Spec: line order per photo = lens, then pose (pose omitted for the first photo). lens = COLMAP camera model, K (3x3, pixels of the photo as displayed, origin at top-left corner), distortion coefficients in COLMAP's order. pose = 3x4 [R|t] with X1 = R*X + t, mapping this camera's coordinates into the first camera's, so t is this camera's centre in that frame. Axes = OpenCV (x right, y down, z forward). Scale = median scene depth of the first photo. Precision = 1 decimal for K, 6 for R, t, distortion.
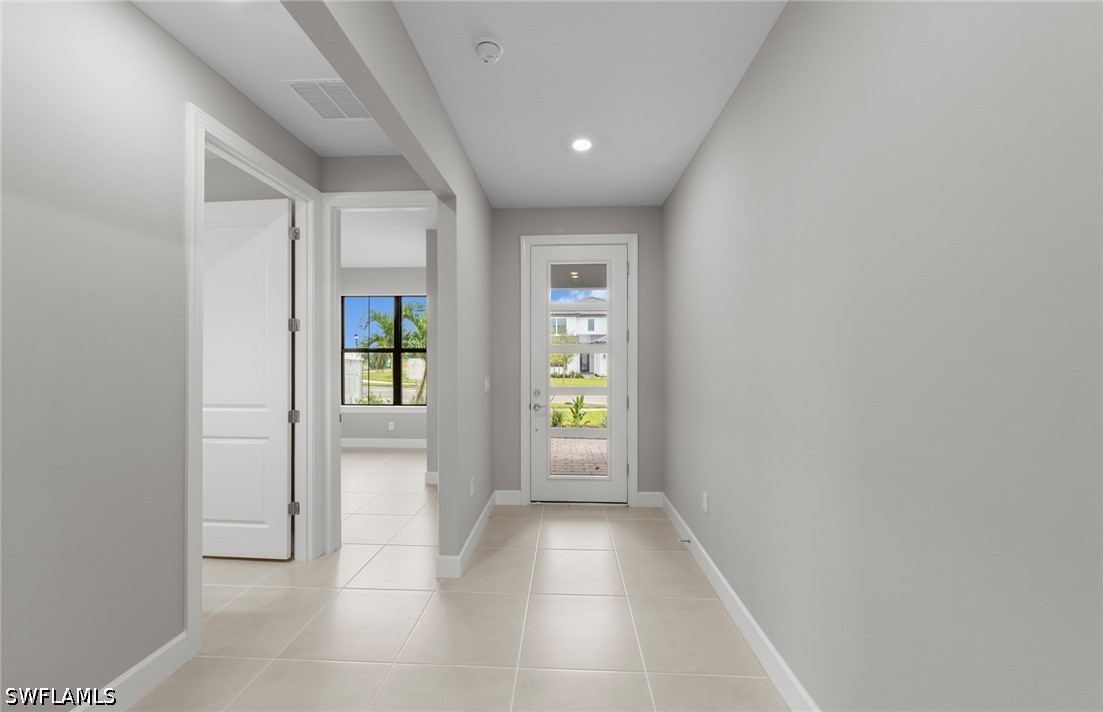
lens RADIAL K [[417.5, 0, 546.4], [0, 417.5, 369.1], [0, 0, 1]] dist [-0.000667, -0.000023]
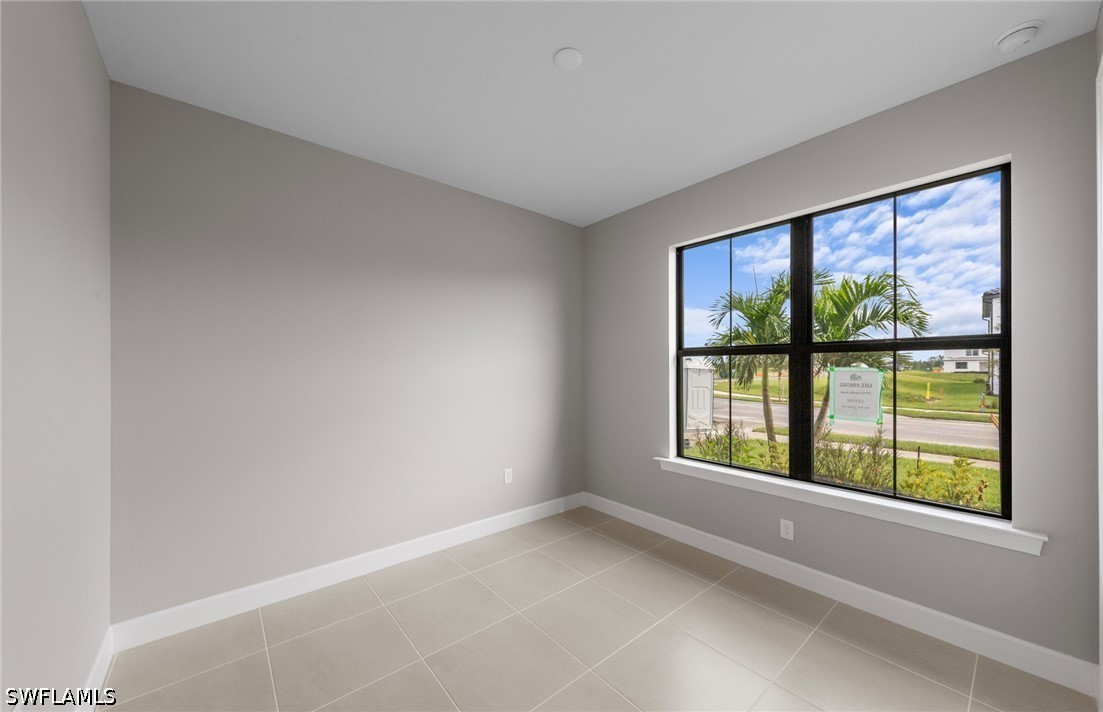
lens RADIAL K [[417.5, 0, 546.4], [0, 417.5, 369.1], [0, 0, 1]] dist [-0.000667, -0.000023]
pose [[0.700842, -0.004749, -0.713300, -0.228544], [-0.009995, 0.999814, -0.016477, -0.012608], [0.713246, 0.018677, 0.700665, 0.507937]]
